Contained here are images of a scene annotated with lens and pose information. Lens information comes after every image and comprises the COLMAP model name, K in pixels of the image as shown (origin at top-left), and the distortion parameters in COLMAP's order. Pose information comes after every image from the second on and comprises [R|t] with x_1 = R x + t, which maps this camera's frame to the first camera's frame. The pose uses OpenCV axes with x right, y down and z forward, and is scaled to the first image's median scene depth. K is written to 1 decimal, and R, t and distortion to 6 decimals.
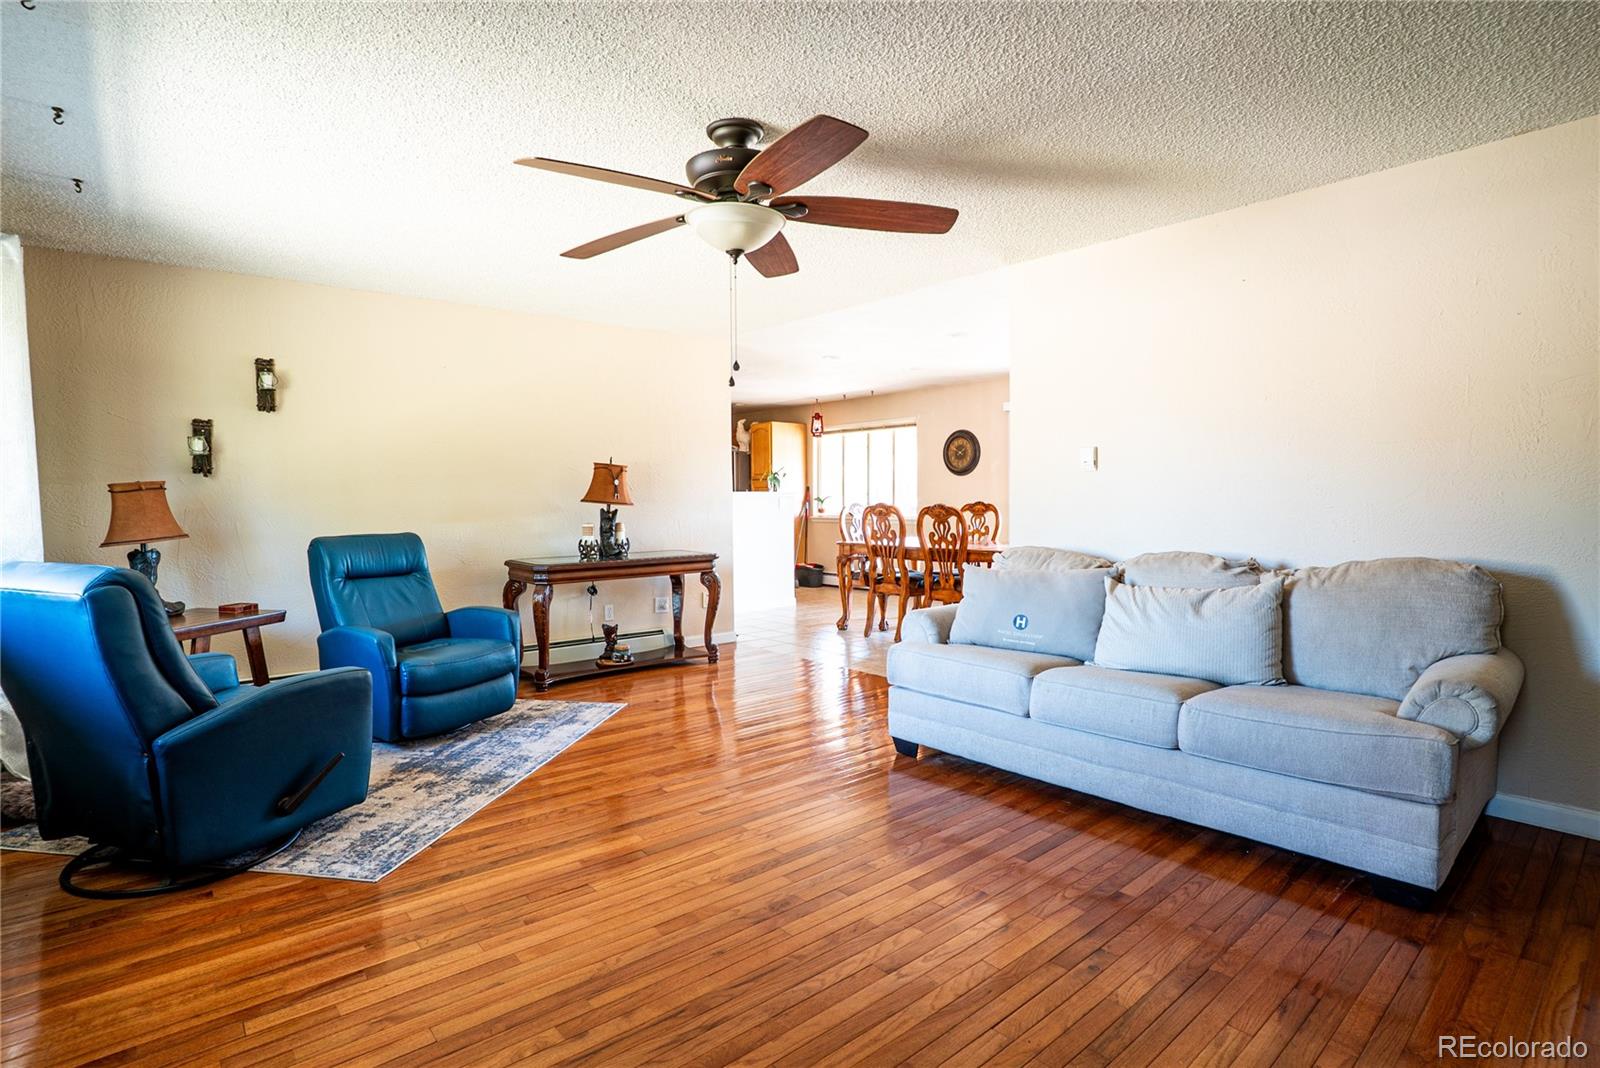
lens RADIAL K [[795.0, 0, 801.1], [0, 795.0, 531.7], [0, 0, 1]] dist [-0.077203, 0.035416]
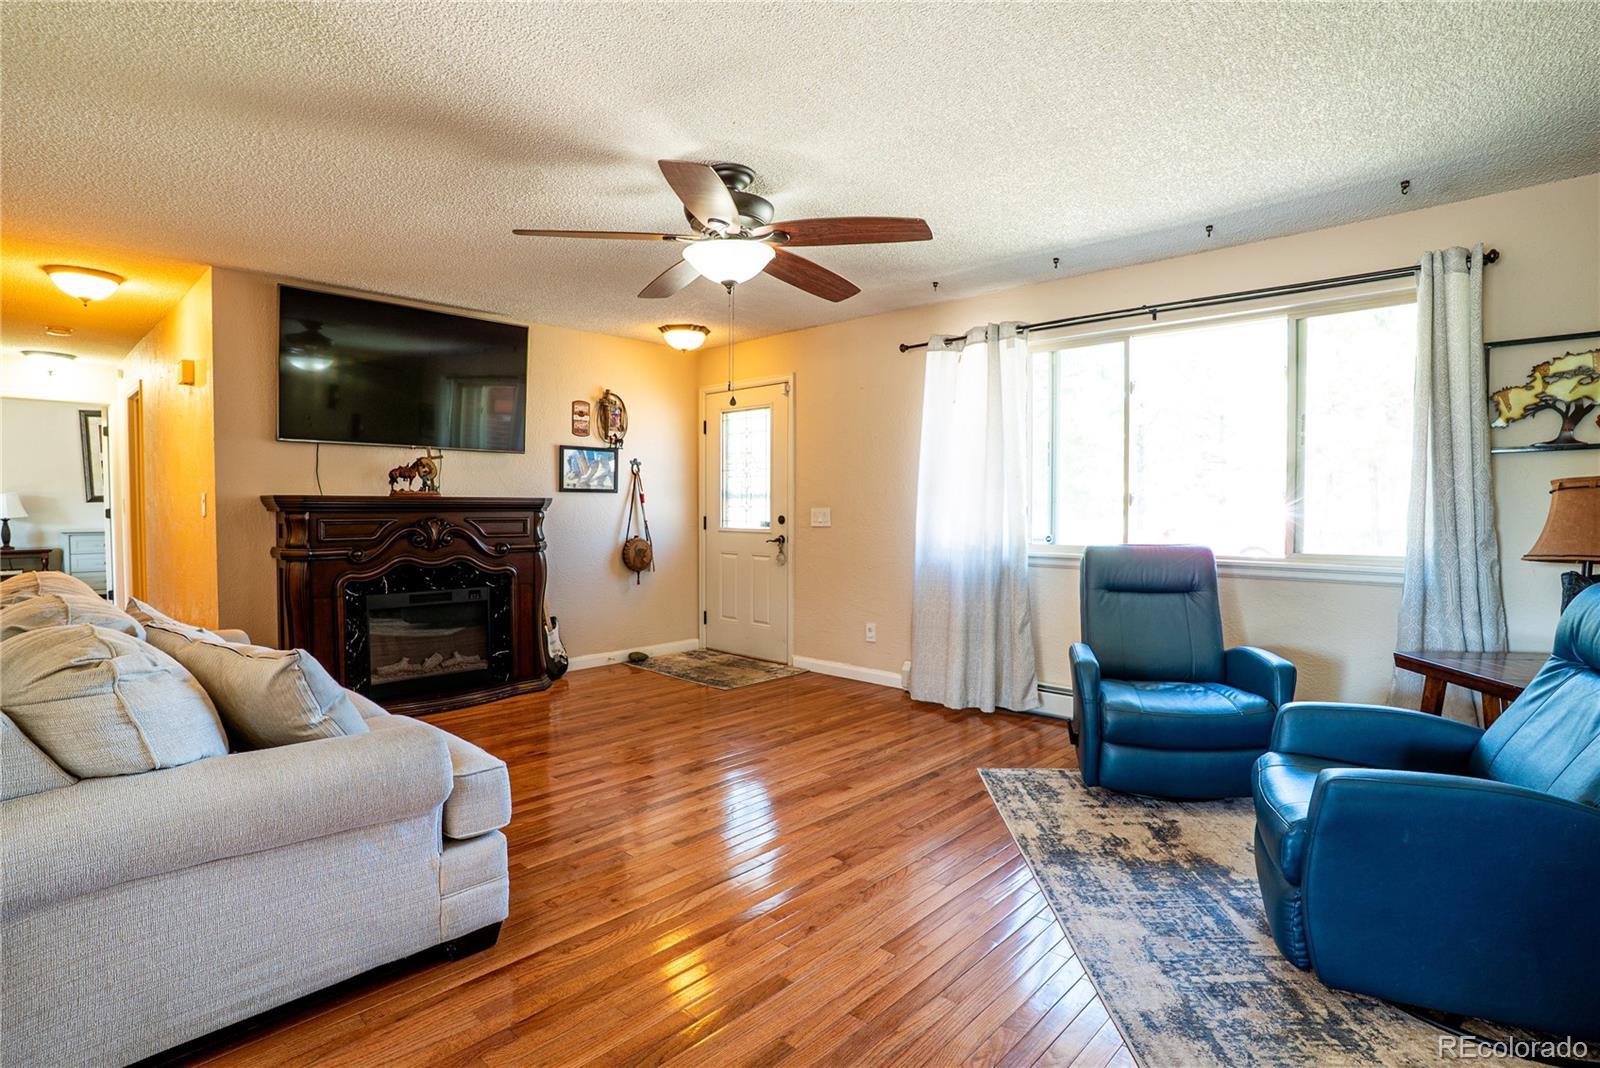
lens RADIAL K [[795.0, 0, 801.1], [0, 795.0, 531.7], [0, 0, 1]] dist [-0.077203, 0.035416]
pose [[-0.993858, 0.008666, -0.110319, -0.049877], [-0.000032, 0.996906, 0.078603, -0.084202], [0.110659, 0.078124, -0.990783, 1.888224]]
